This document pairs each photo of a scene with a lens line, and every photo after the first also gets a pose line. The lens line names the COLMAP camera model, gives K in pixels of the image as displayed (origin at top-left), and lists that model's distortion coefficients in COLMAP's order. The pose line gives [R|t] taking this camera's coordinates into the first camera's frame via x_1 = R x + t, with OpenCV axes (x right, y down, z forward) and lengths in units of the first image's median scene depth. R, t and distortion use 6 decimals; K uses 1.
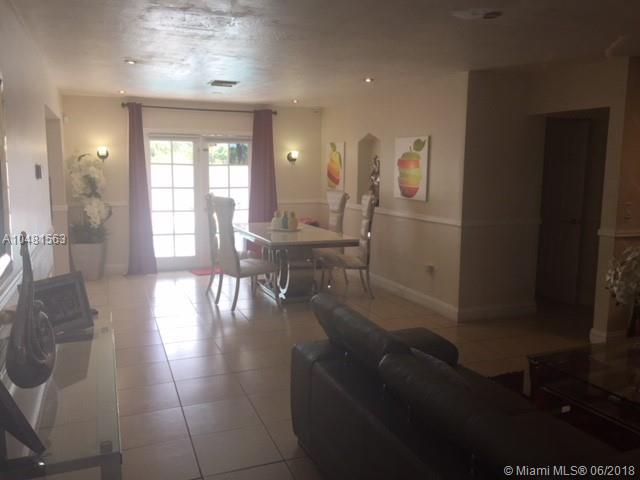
lens RADIAL K [[537.2, 0, 321.2], [0, 537.2, 239.8], [0, 0, 1]] dist [0.024926, -0.039809]
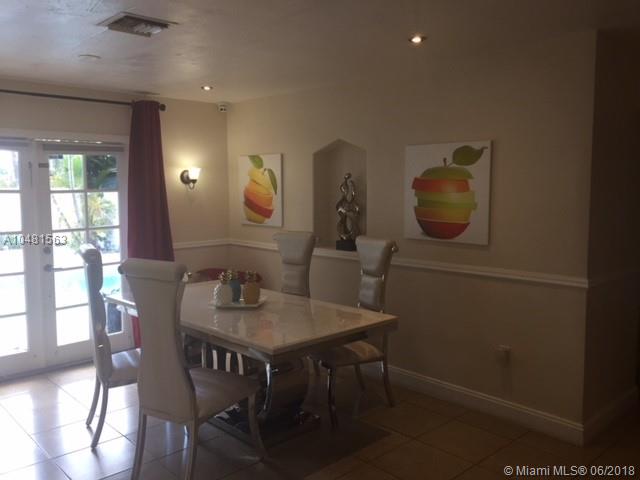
lens RADIAL K [[537.2, 0, 319.8], [0, 537.2, 239.9], [0, 0, 1]] dist [0.024926, -0.039809]
pose [[0.933140, -0.047874, 0.356311, -0.167533], [0.061362, 0.997760, -0.026642, -0.059820], [-0.354237, 0.046725, 0.933988, 0.399104]]
